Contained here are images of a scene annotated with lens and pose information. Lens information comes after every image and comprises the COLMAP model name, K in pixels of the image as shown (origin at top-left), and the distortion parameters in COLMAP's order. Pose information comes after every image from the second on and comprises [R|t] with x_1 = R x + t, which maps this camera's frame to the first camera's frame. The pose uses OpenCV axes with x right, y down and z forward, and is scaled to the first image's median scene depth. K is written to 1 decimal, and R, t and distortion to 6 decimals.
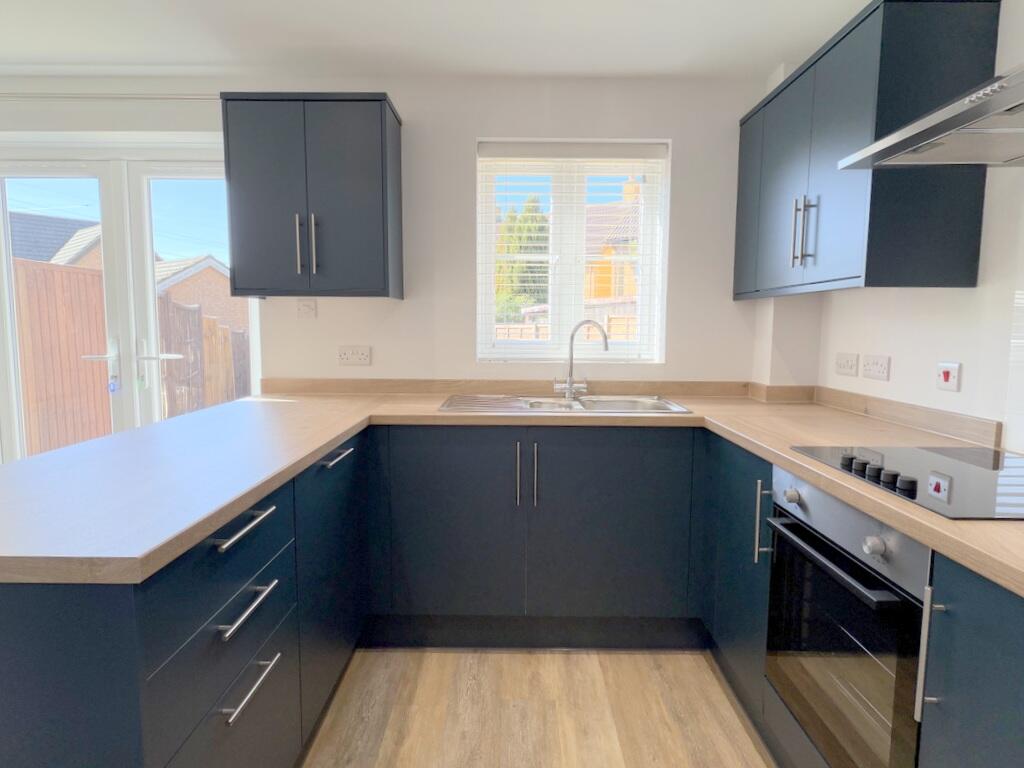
lens RADIAL K [[600.7, 0, 509.2], [0, 600.7, 386.0], [0, 0, 1]] dist [0.000580, -0.000262]
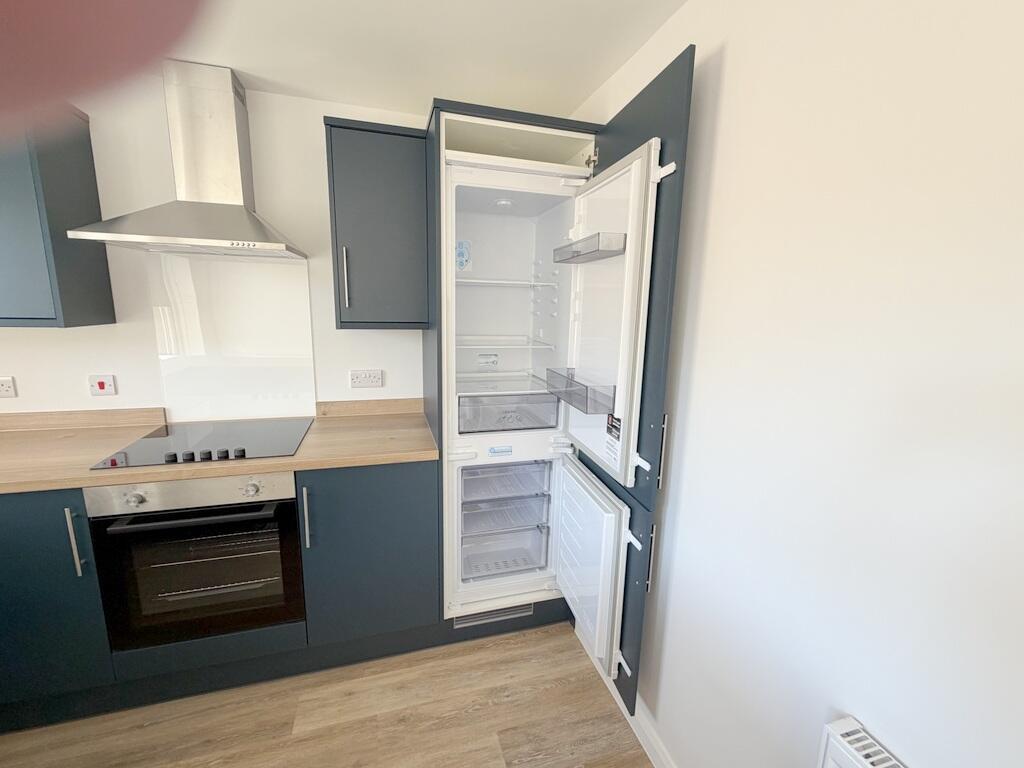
lens RADIAL K [[431.5, 0, 512.0], [0, 431.5, 384.0], [0, 0, 1]] dist [0.000871, -0.000046]
pose [[-0.291976, -0.185945, 0.938176, -0.422897], [0.069537, 0.974196, 0.214725, -0.144771], [-0.953894, 0.127933, -0.271512, 0.307164]]
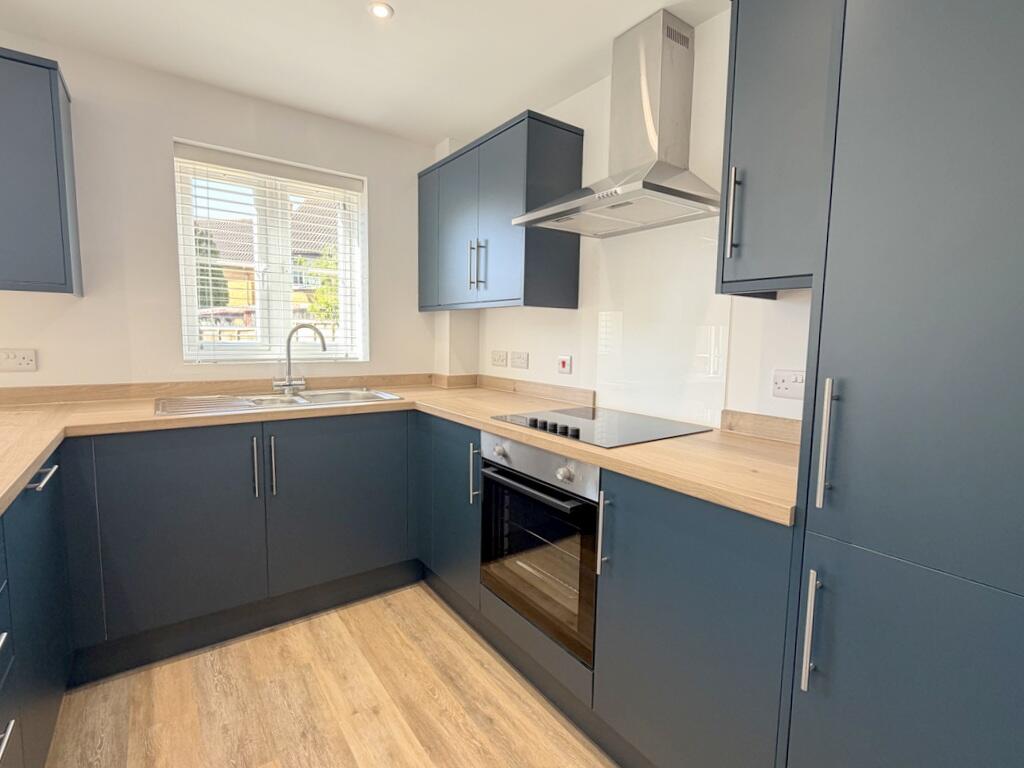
lens RADIAL K [[491.4, 0, 513.5], [0, 491.4, 383.0], [0, 0, 1]] dist [0.002376, -0.000333]
pose [[0.805010, -0.049679, 0.591177, -0.128168], [0.046049, 0.998714, 0.021221, -0.000496], [-0.591471, 0.010140, 0.806263, 0.025977]]
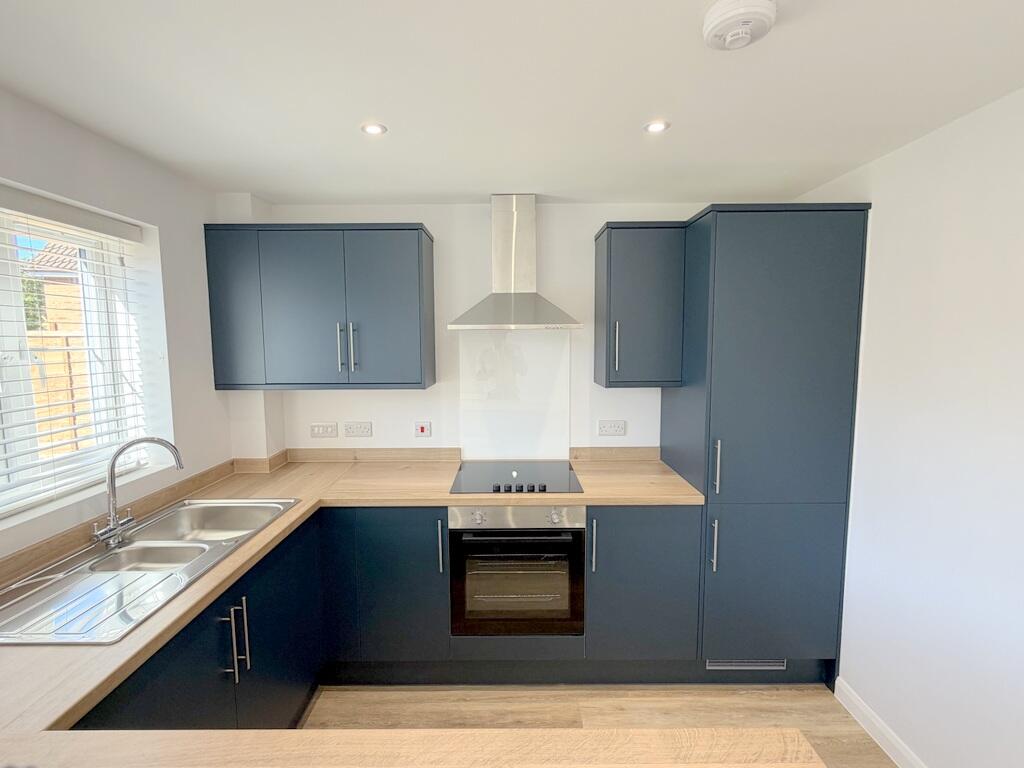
lens RADIAL K [[466.1, 0, 512.0], [0, 466.1, 384.0], [0, 0, 1]] dist [-0.002928, -0.000134]
pose [[-0.004414, -0.101066, 0.994870, -0.591714], [0.105935, 0.989234, 0.100964, -0.232215], [-0.994363, 0.105837, 0.006340, 0.597230]]
